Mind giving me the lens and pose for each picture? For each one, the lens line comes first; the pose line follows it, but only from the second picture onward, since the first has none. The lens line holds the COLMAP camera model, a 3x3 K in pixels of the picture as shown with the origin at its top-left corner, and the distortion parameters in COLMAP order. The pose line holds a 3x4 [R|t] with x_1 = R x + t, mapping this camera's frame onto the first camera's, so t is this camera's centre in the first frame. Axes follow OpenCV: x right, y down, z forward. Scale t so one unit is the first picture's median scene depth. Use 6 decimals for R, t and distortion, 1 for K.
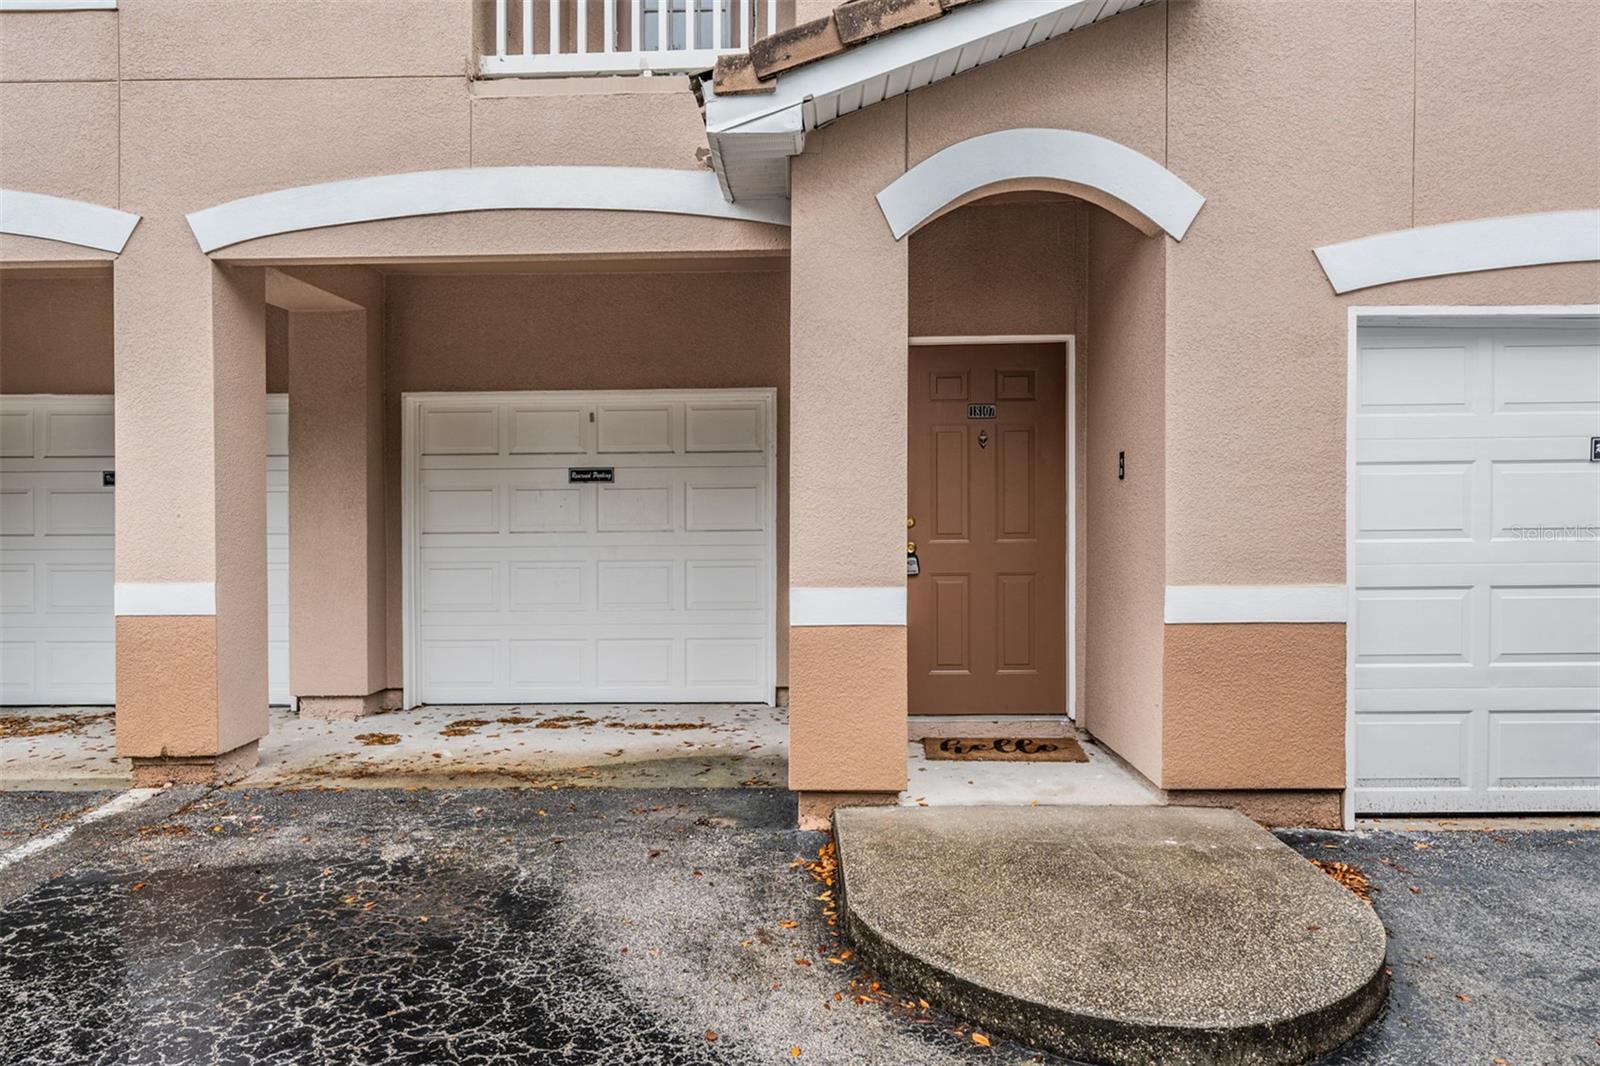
lens RADIAL K [[1087.7, 0, 798.3], [0, 1087.7, 504.6], [0, 0, 1]] dist [-0.001599, -0.000321]
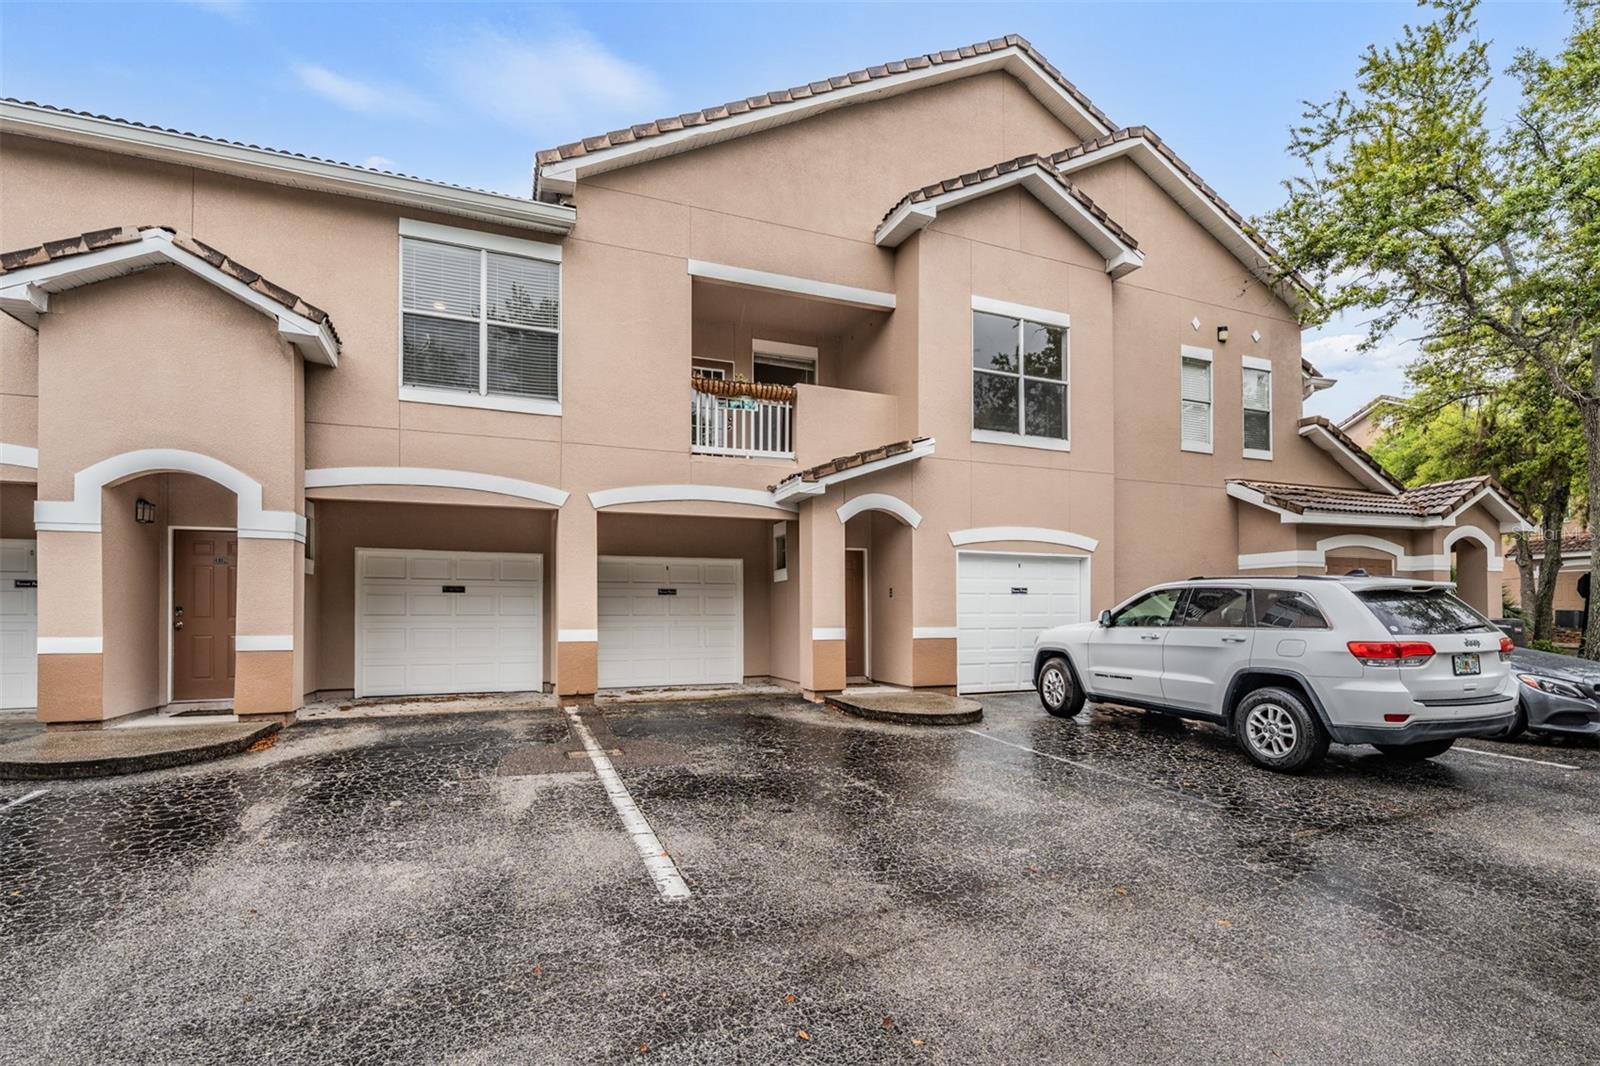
lens RADIAL K [[704.5, 0, 798.5], [0, 704.5, 570.1], [0, 0, 1]] dist [0.000135, 0.000416]
pose [[0.926398, 0.030425, 0.375315, -0.738933], [-0.007590, 0.998036, -0.062174, 0.029382], [-0.376470, 0.054749, 0.924810, -0.828083]]
